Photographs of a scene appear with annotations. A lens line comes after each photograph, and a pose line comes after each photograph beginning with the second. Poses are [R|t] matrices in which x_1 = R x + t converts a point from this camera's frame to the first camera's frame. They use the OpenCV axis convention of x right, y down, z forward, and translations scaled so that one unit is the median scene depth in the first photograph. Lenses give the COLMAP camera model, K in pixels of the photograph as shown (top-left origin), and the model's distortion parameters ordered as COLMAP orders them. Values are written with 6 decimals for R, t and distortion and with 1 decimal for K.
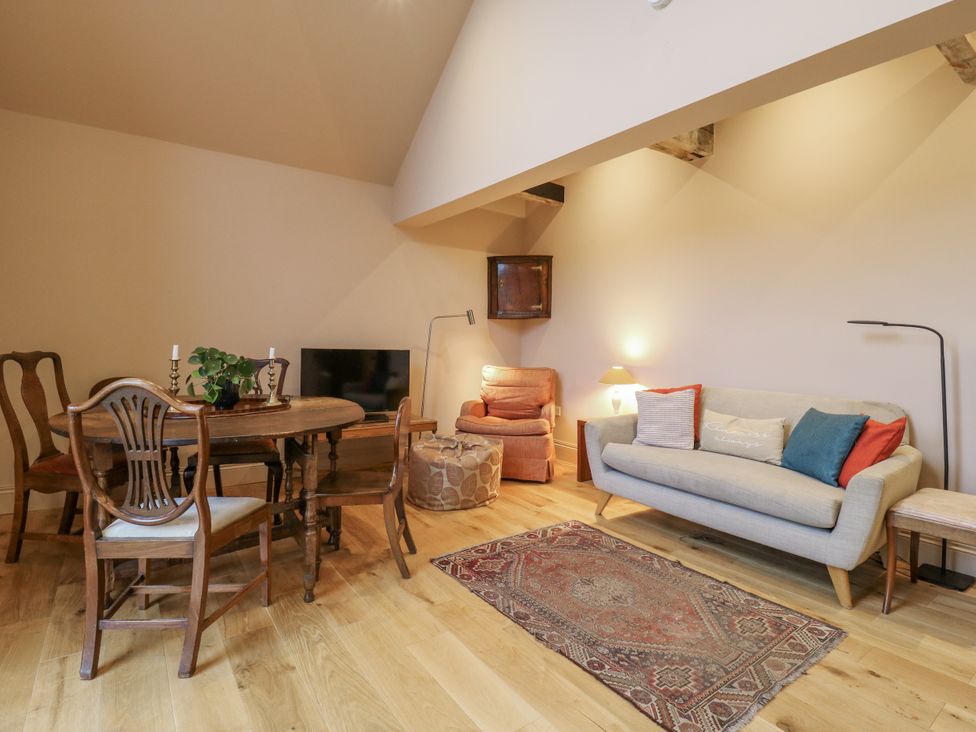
lens RADIAL K [[505.1, 0, 495.2], [0, 505.1, 354.6], [0, 0, 1]] dist [-0.002931, -0.012051]
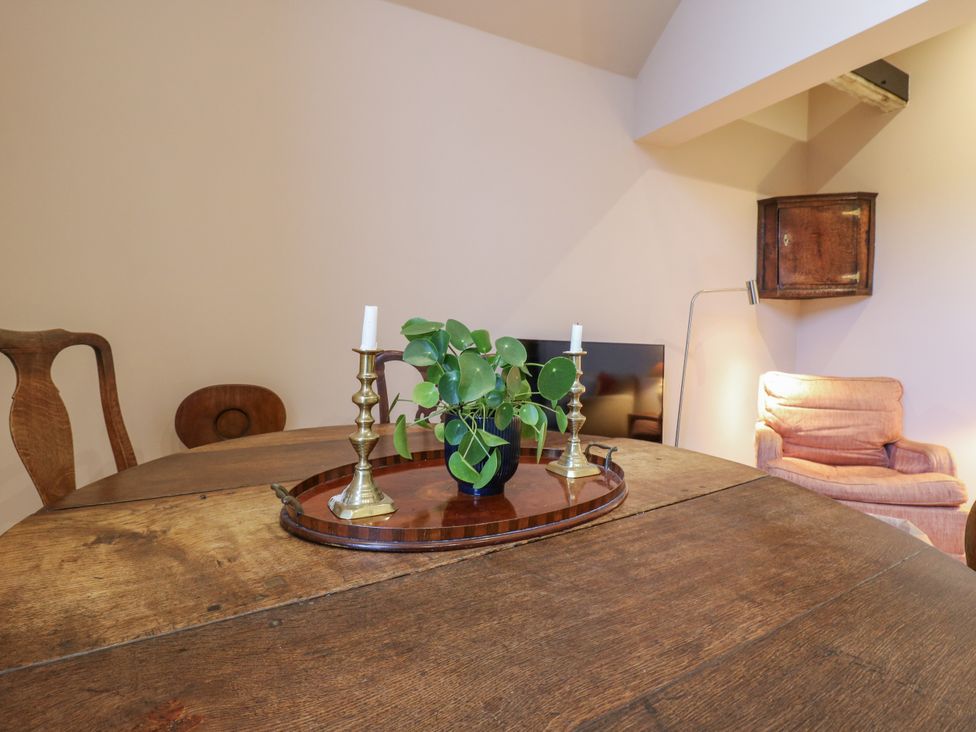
lens RADIAL K [[505.1, 0, 491.4], [0, 505.1, 357.5], [0, 0, 1]] dist [-0.002931, -0.012051]
pose [[0.985149, 0.012804, -0.171221, -0.391653], [-0.012469, 0.999918, 0.003035, 0.009919], [0.171246, -0.000855, 0.985228, 0.538938]]
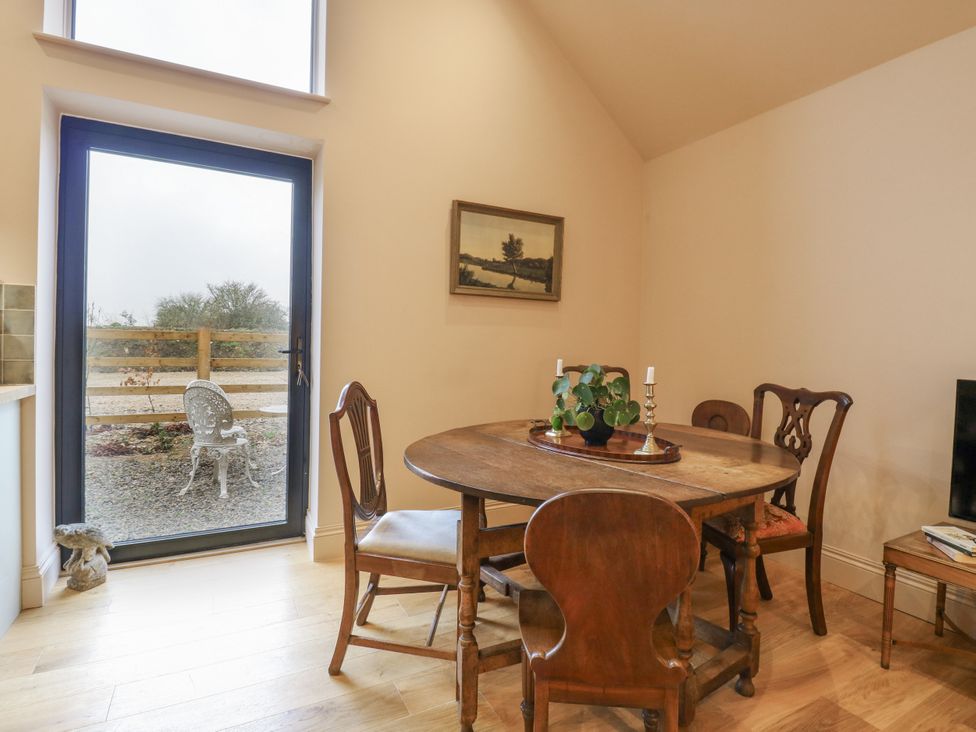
lens RADIAL K [[509.7, 0, 504.4], [0, 509.7, 356.9], [0, 0, 1]] dist [-0.011516, -0.002067]
pose [[-0.116950, -0.003053, -0.993133, 0.210055], [-0.050880, 0.998700, 0.002922, -0.017151], [0.991834, 0.050872, -0.116953, 0.784476]]
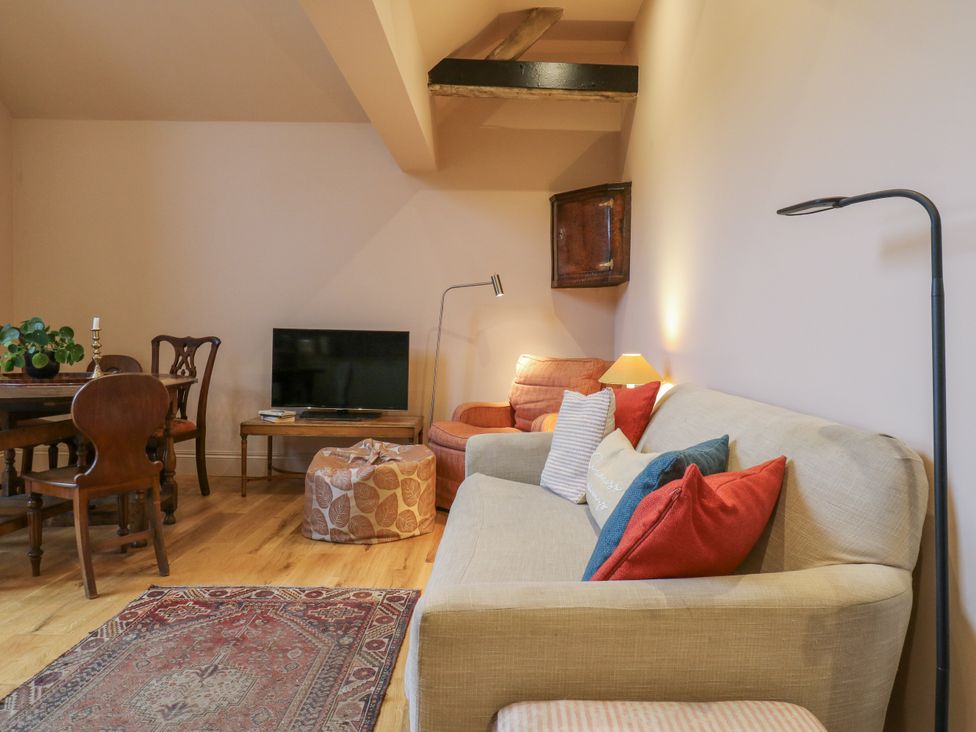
lens RADIAL K [[633.2, 0, 496.5], [0, 633.2, 351.9], [0, 0, 1]] dist [0.002305, -0.006637]
pose [[0.807245, 0.005935, -0.590187, 0.731127], [-0.014390, 0.999850, -0.009627, 0.042476], [0.590042, 0.016264, 0.807209, 0.443644]]
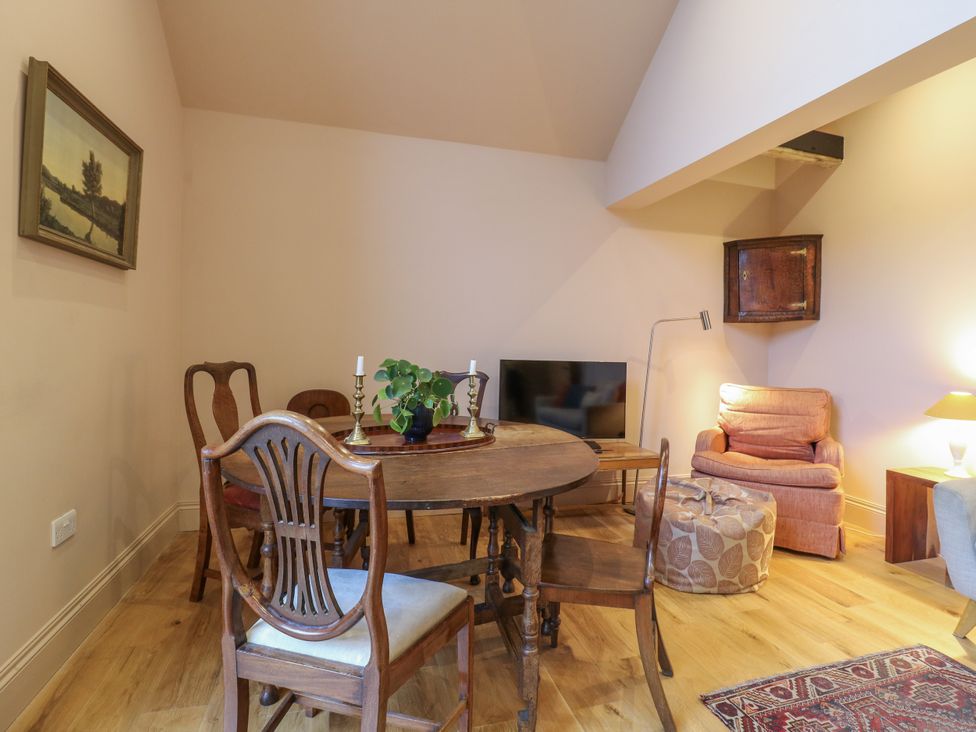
lens RADIAL K [[505.1, 0, 493.7], [0, 505.1, 354.5], [0, 0, 1]] dist [-0.002931, -0.012051]
pose [[0.939198, 0.005307, -0.343334, -0.134764], [-0.011564, 0.999802, -0.016179, -0.009228], [0.343181, 0.019165, 0.939074, 0.263220]]
